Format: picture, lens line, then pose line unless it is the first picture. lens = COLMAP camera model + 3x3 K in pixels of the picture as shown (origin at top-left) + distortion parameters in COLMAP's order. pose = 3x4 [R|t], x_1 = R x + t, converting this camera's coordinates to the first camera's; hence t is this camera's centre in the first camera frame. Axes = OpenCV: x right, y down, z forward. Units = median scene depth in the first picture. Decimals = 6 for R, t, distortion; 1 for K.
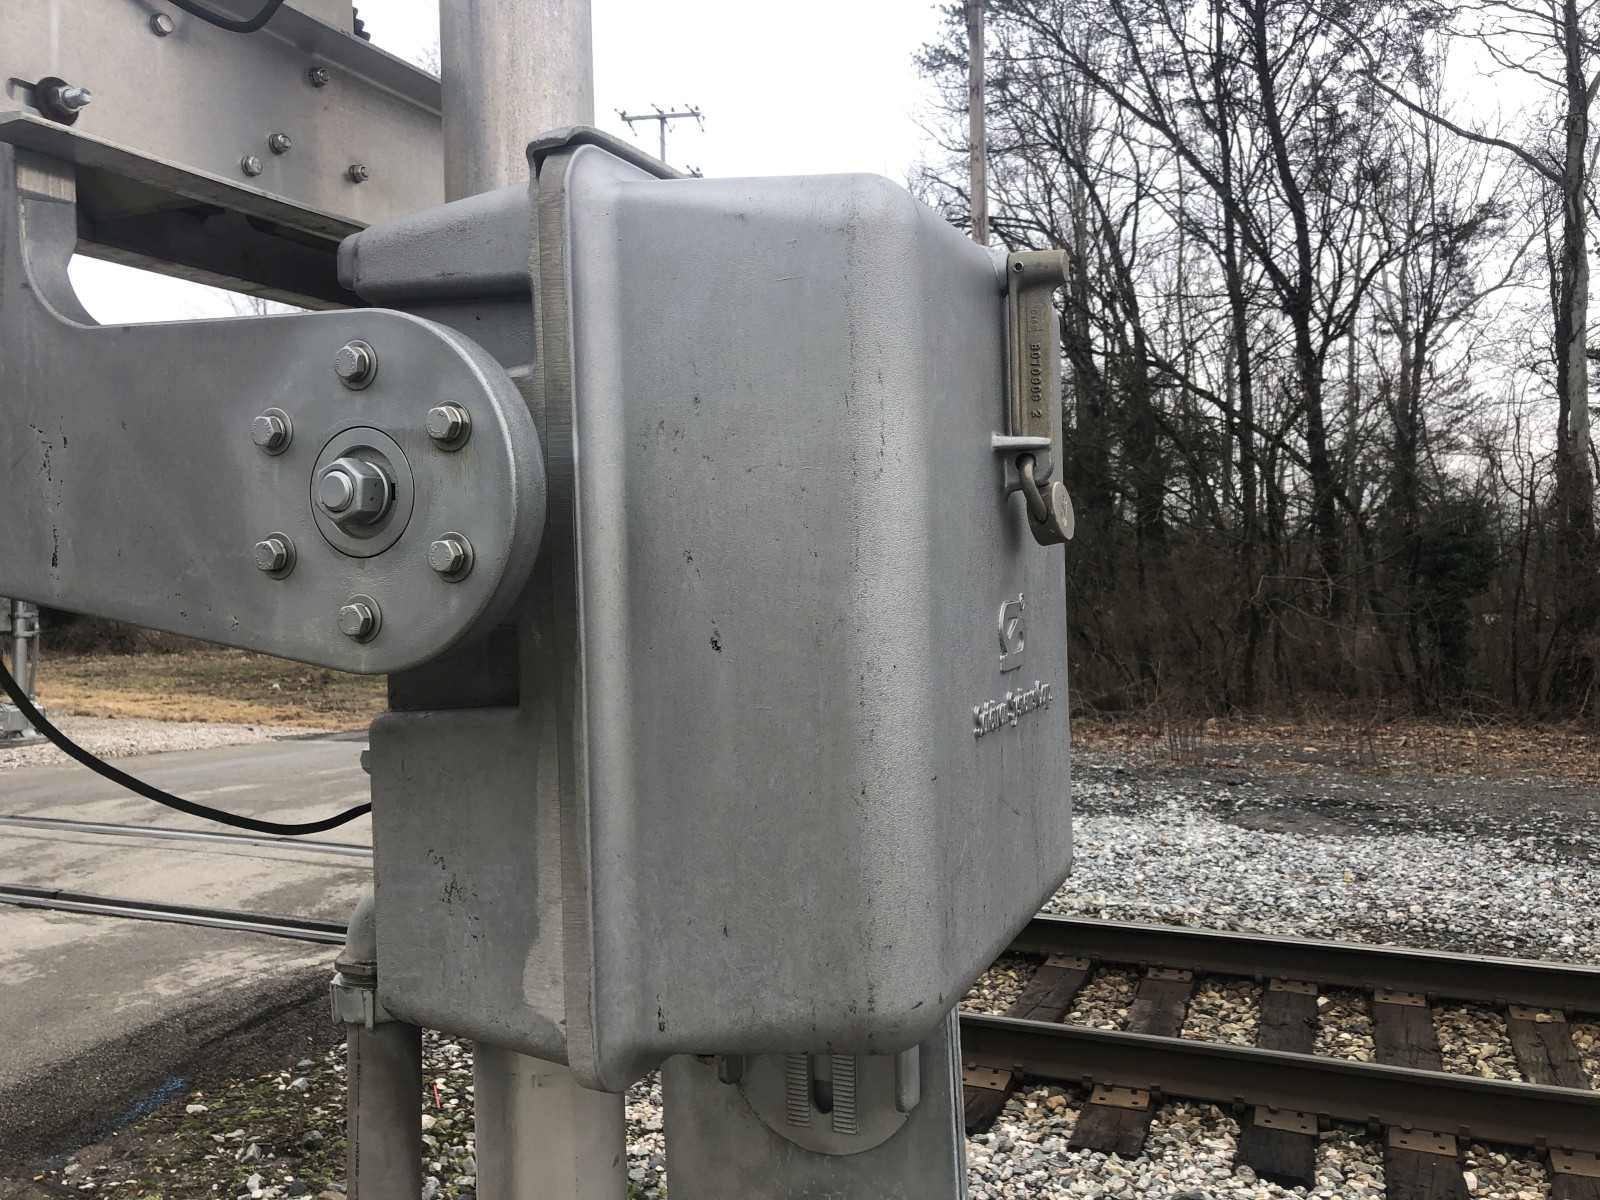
lens RADIAL K [[1305.2, 0, 809.9], [0, 1305.2, 588.8], [0, 0, 1]] dist [0.044956, -0.044468]
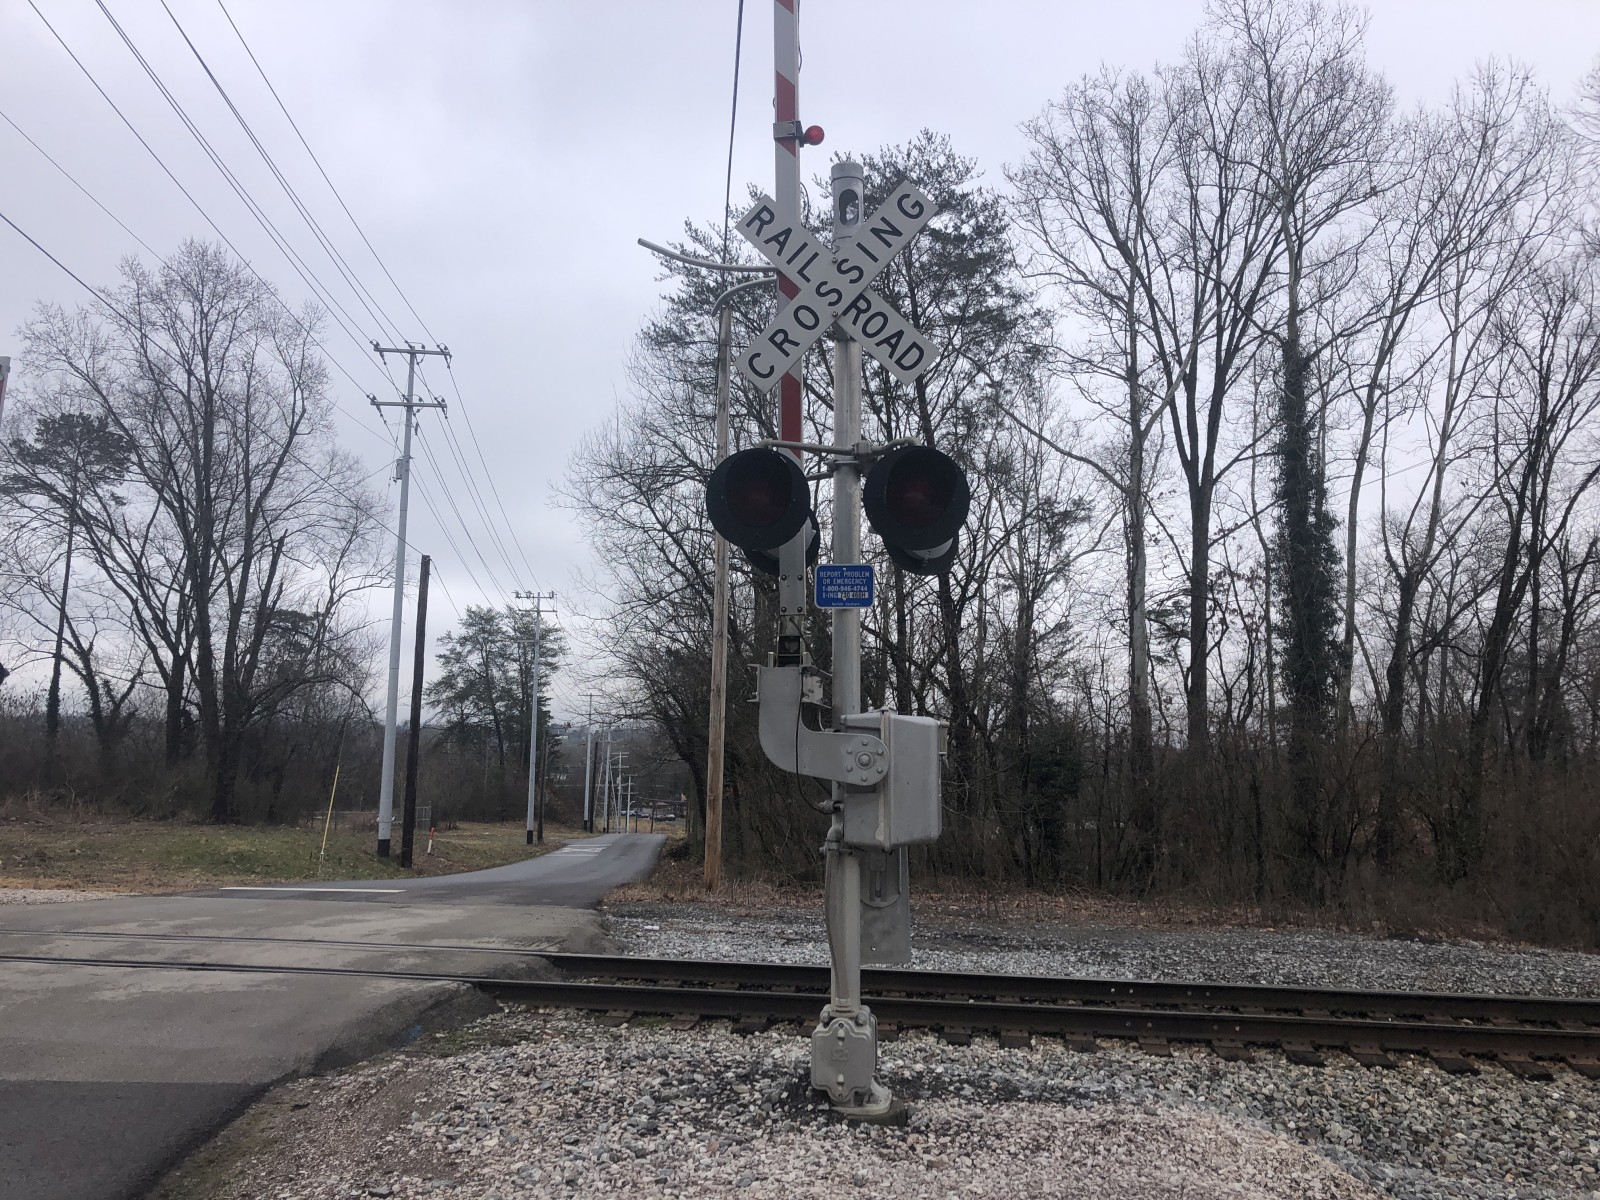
lens RADIAL K [[1305.2, 0, 807.0], [0, 1305.2, 591.5], [0, 0, 1]] dist [0.044956, -0.044468]
pose [[0.965445, 0.066109, 0.252084, -0.063611], [-0.028479, 0.988261, -0.150099, 0.002128], [-0.259047, 0.137733, 0.955994, -0.148821]]
